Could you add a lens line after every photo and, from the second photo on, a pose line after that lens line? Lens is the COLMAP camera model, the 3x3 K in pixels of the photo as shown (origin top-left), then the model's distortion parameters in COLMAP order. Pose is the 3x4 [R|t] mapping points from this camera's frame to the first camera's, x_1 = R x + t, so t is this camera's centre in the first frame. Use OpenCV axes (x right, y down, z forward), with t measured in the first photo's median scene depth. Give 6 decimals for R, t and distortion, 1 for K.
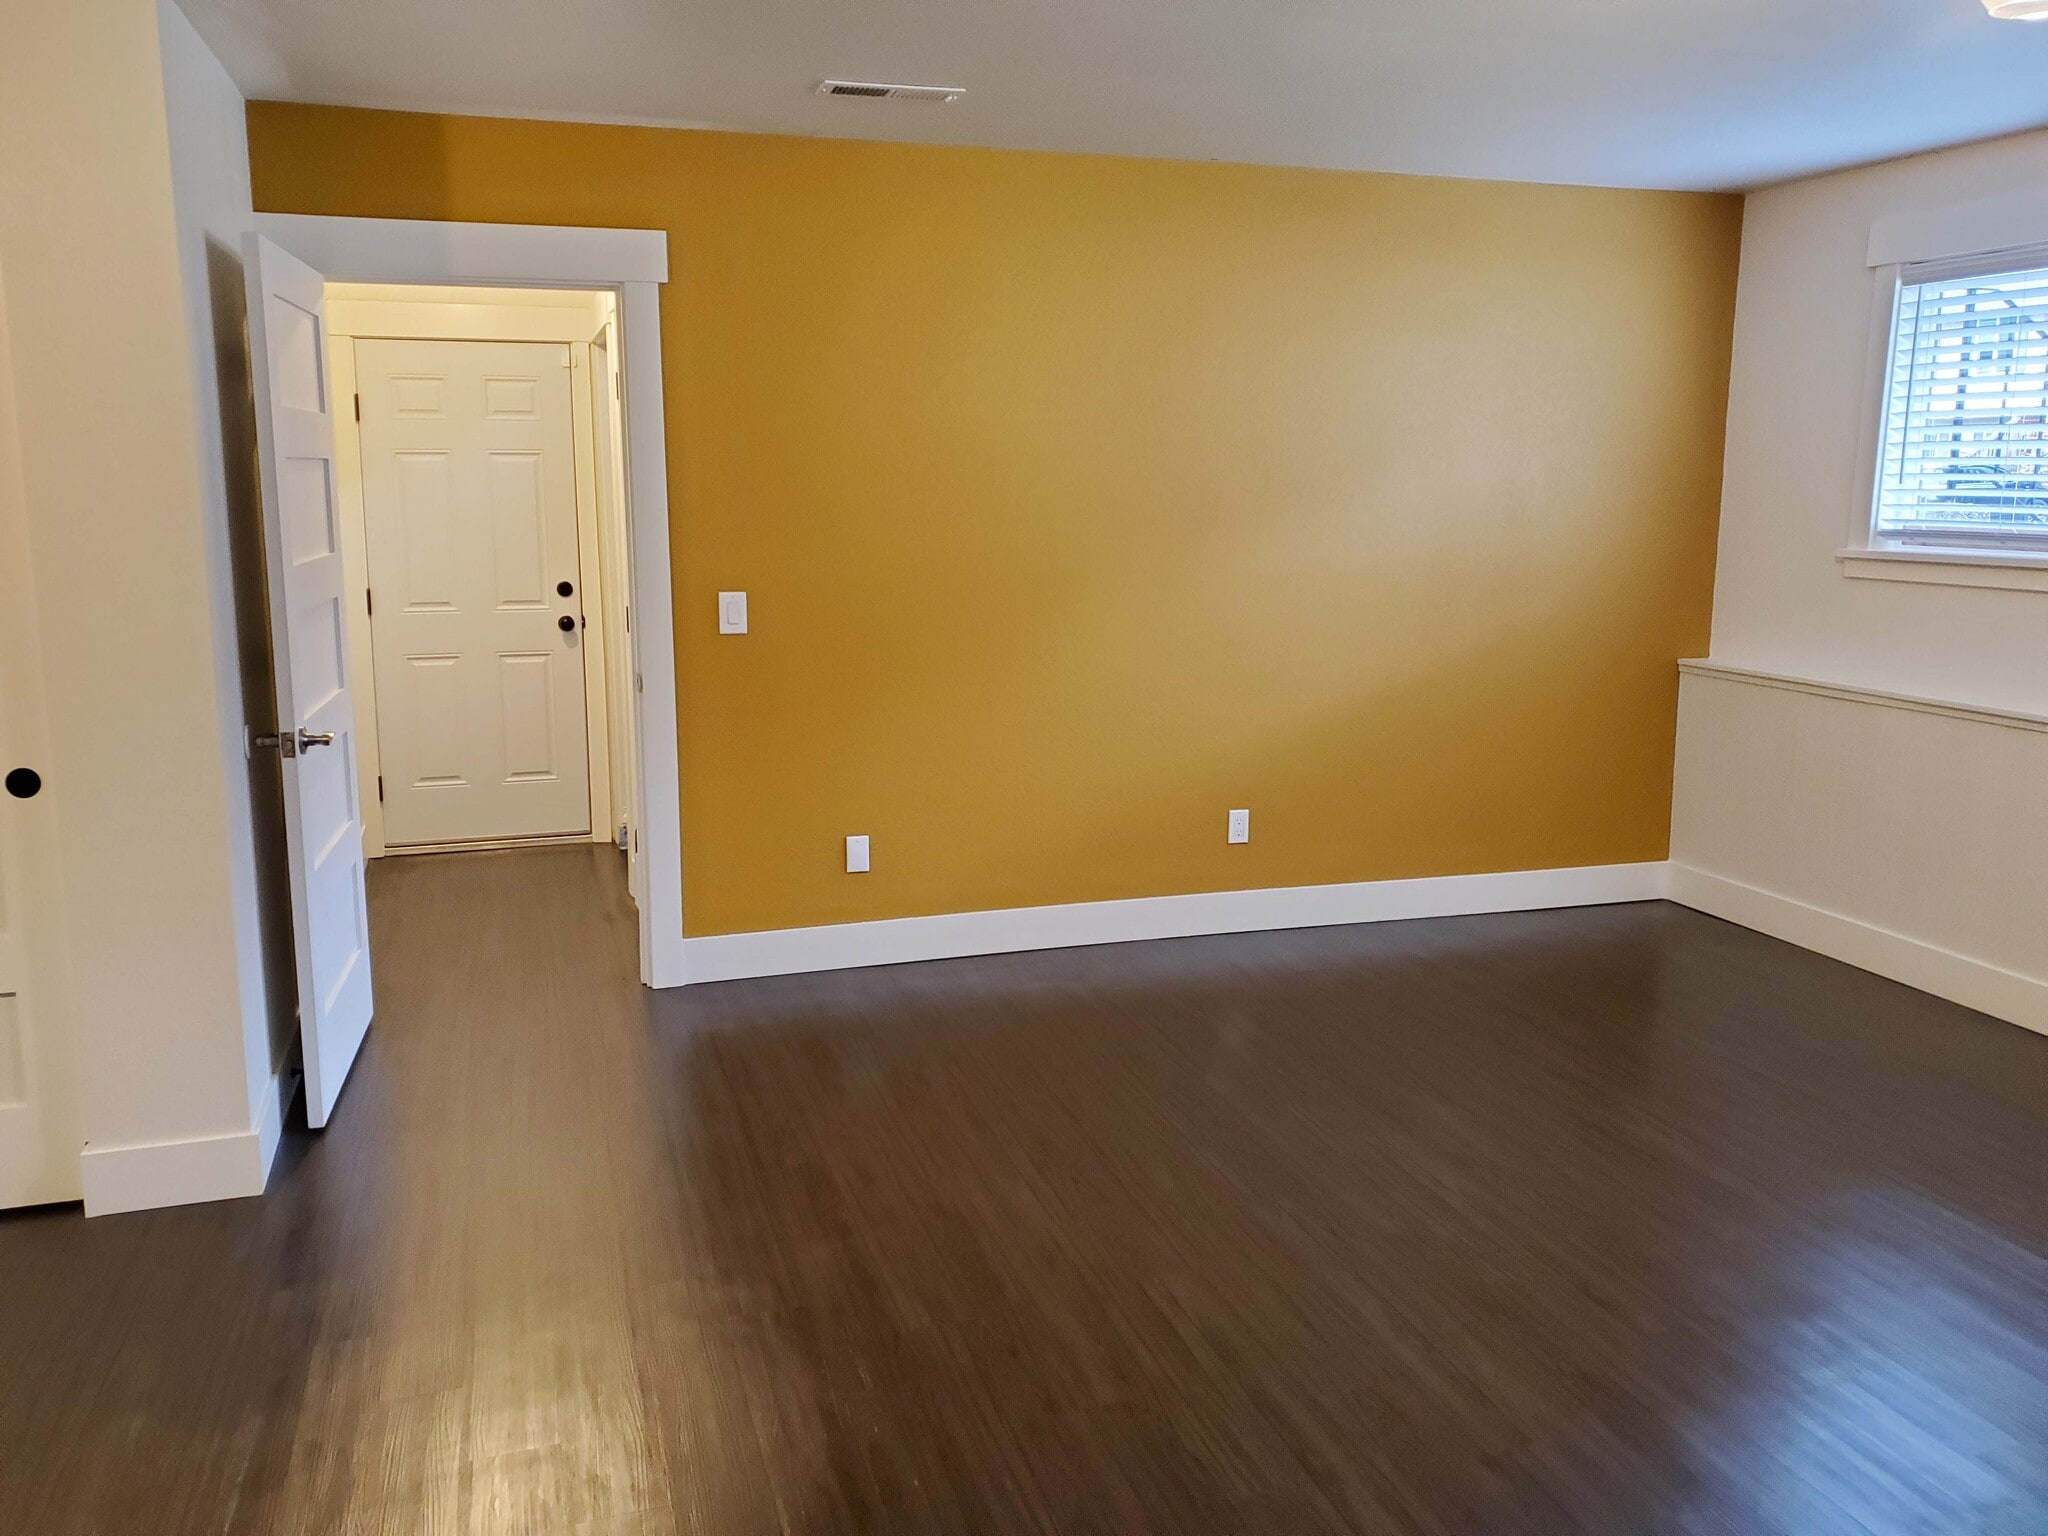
lens RADIAL K [[1598.2, 0, 1029.6], [0, 1598.2, 773.0], [0, 0, 1]] dist [0.012195, -0.014723]
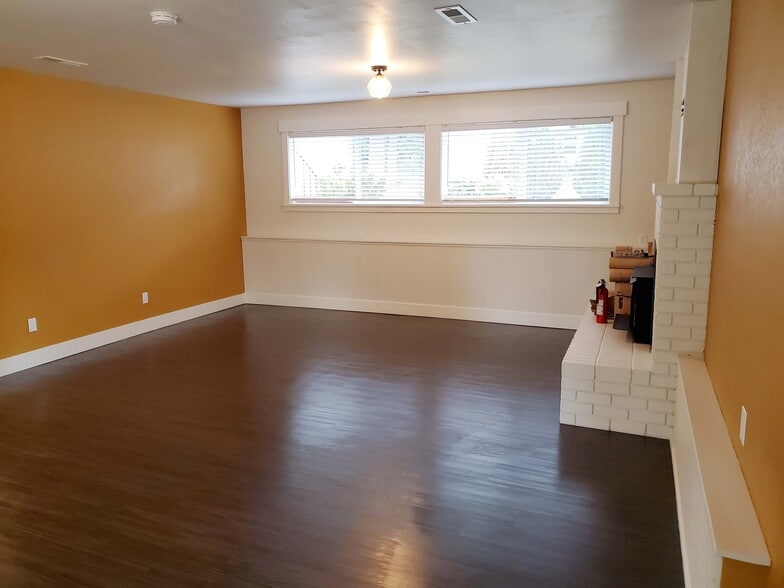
lens RADIAL K [[611.8, 0, 390.9], [0, 611.8, 292.4], [0, 0, 1]] dist [0.012195, -0.014723]
pose [[0.634647, -0.142860, 0.759483, -0.476612], [0.144987, 0.987325, 0.064561, 0.014792], [-0.759080, 0.069141, 0.647316, -0.148566]]
